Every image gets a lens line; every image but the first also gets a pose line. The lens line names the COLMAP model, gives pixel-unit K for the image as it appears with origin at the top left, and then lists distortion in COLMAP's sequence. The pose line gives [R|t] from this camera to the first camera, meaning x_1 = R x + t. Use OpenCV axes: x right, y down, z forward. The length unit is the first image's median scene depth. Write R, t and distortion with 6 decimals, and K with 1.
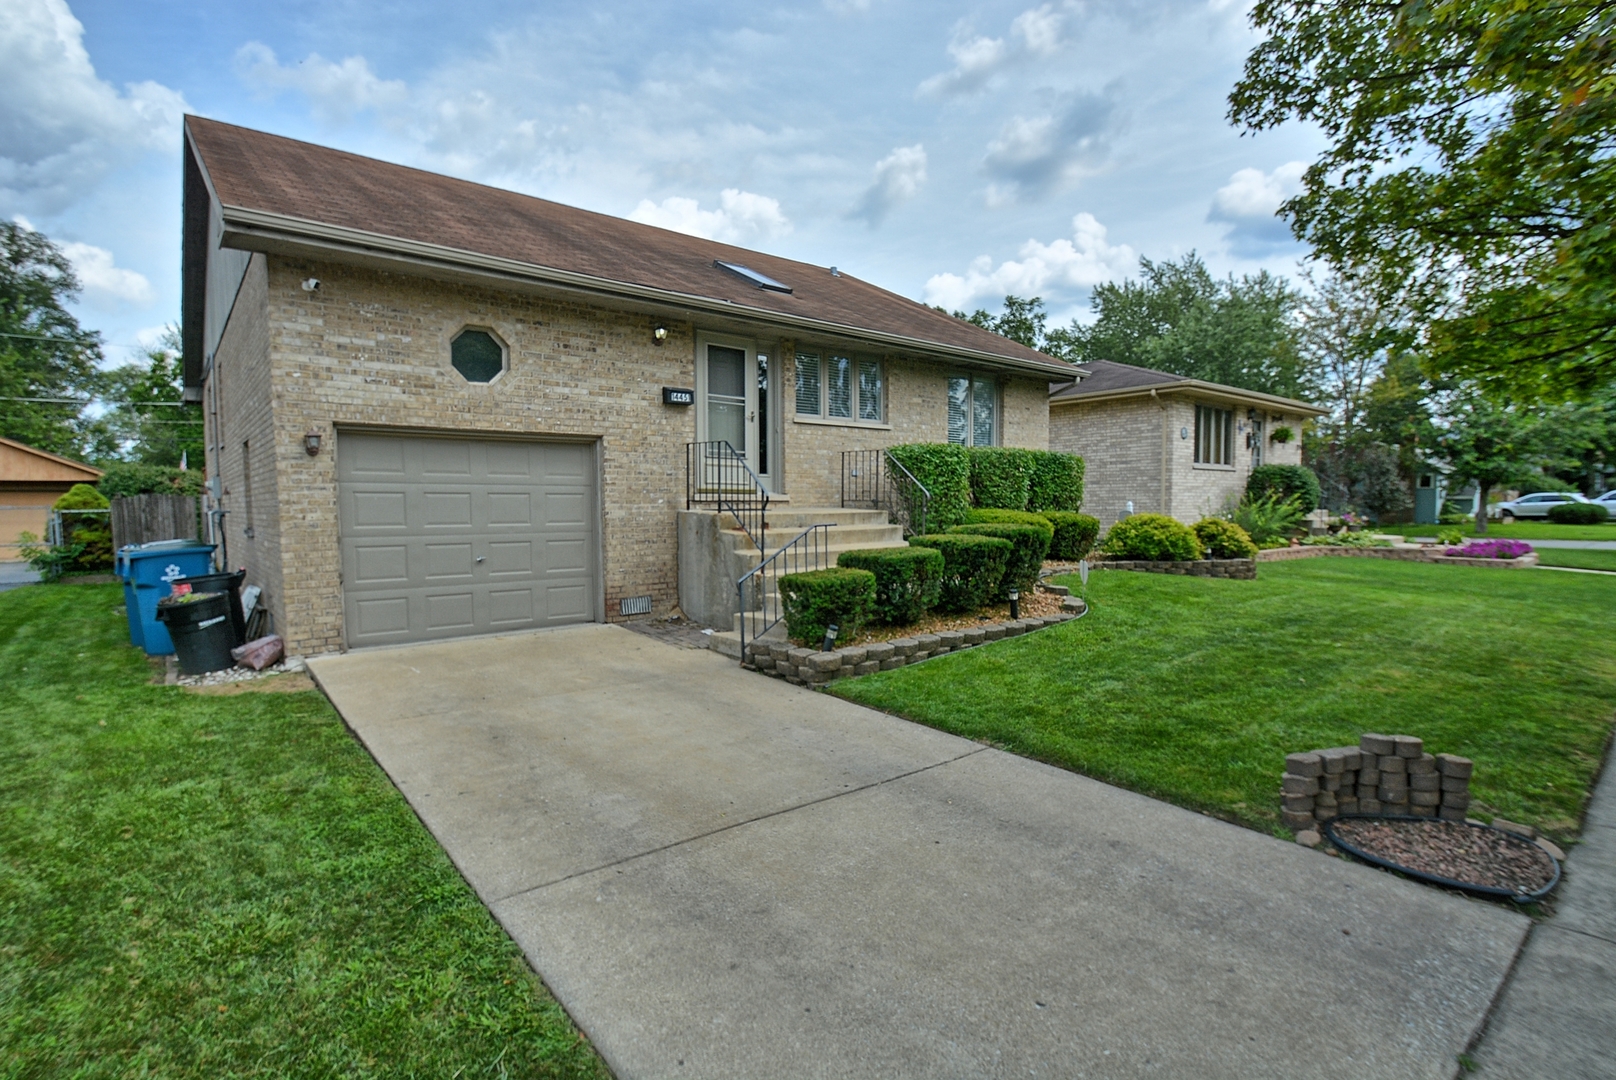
lens RADIAL K [[771.0, 0, 785.3], [0, 771.0, 536.7], [0, 0, 1]] dist [-0.000910, -0.000641]
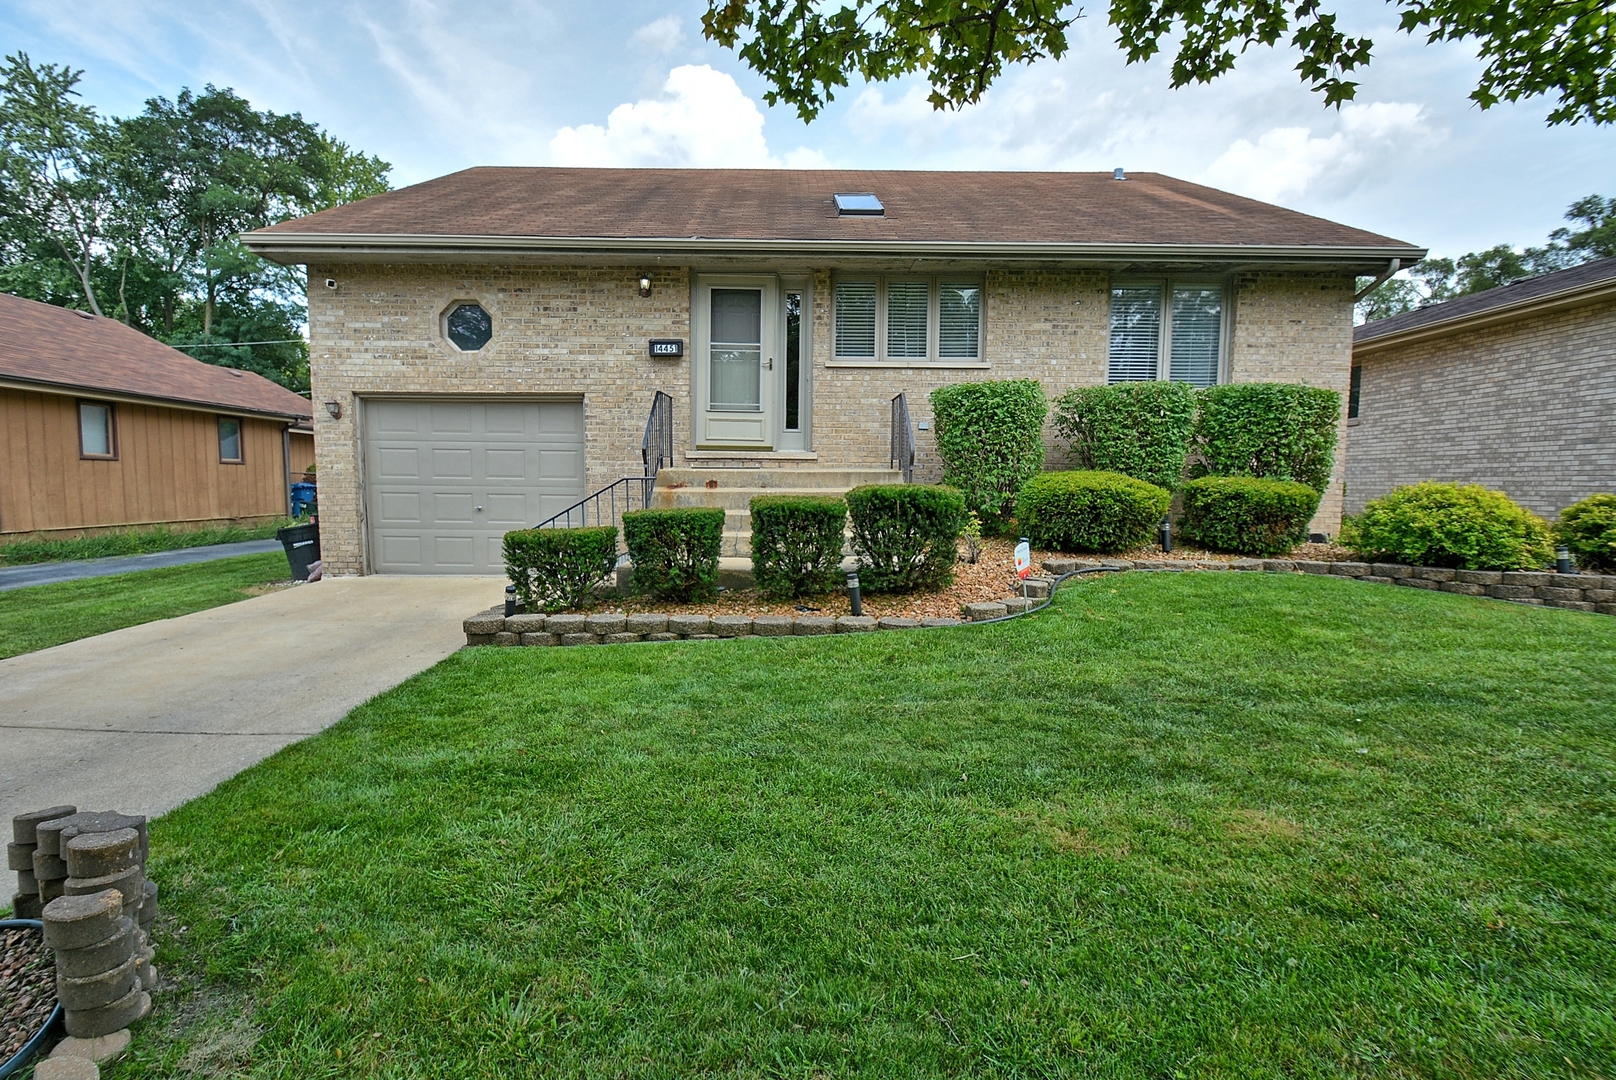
lens RADIAL K [[771.0, 0, 785.3], [0, 771.0, 536.7], [0, 0, 1]] dist [-0.000910, -0.000641]
pose [[0.782647, 0.054340, -0.620090, 0.636418], [-0.039957, 0.998513, 0.037071, 0.010566], [0.621183, -0.004236, 0.783654, 0.378187]]
